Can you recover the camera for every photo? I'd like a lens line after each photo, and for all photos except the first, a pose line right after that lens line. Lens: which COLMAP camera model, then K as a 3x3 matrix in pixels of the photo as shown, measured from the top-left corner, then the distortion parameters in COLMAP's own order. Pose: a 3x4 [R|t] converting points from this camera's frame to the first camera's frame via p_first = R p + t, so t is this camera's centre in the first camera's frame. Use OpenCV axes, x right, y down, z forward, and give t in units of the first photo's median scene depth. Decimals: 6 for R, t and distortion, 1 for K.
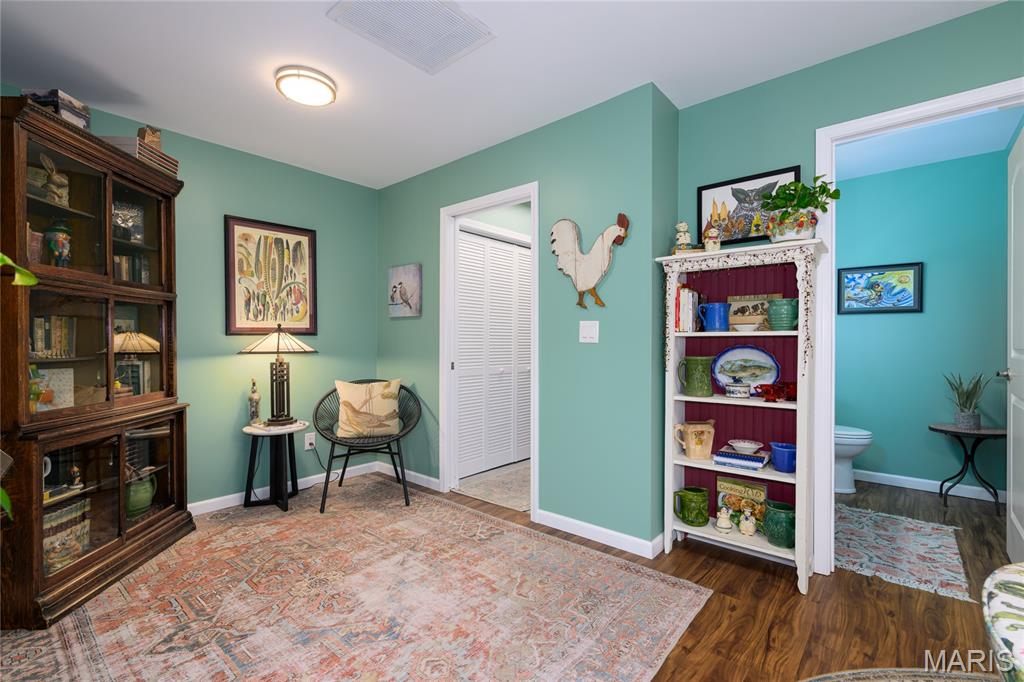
lens RADIAL K [[456.3, 0, 513.9], [0, 456.3, 341.5], [0, 0, 1]] dist [0.001432, 0.000222]
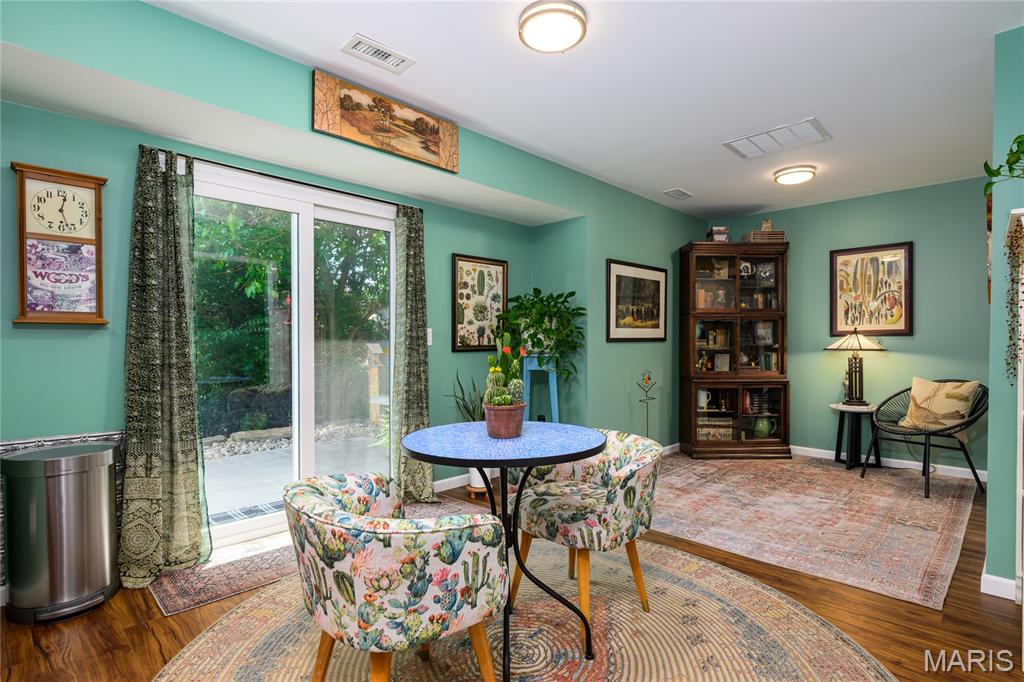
lens RADIAL K [[510.9, 0, 511.4], [0, 510.9, 349.2], [0, 0, 1]] dist [-0.011615, -0.000259]
pose [[-0.066917, 0.017838, -0.997599, 0.981881], [0.000328, 0.999841, 0.017856, -0.003388], [0.997758, 0.000868, -0.066912, 0.123683]]
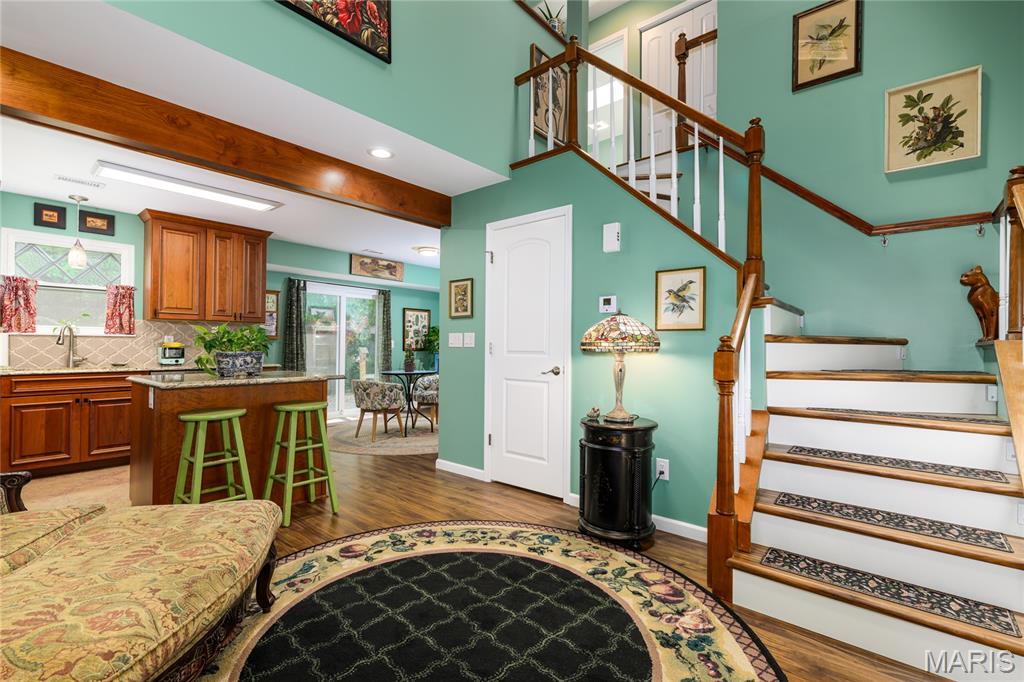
lens RADIAL K [[452.0, 0, 513.9], [0, 452.0, 342.5], [0, 0, 1]] dist [-0.000120, -0.000112]
pose [[0.009208, -0.009357, -0.999914, 2.262076], [-0.005875, 0.999938, -0.009412, -0.000374], [0.999940, 0.005961, 0.009152, 0.487050]]
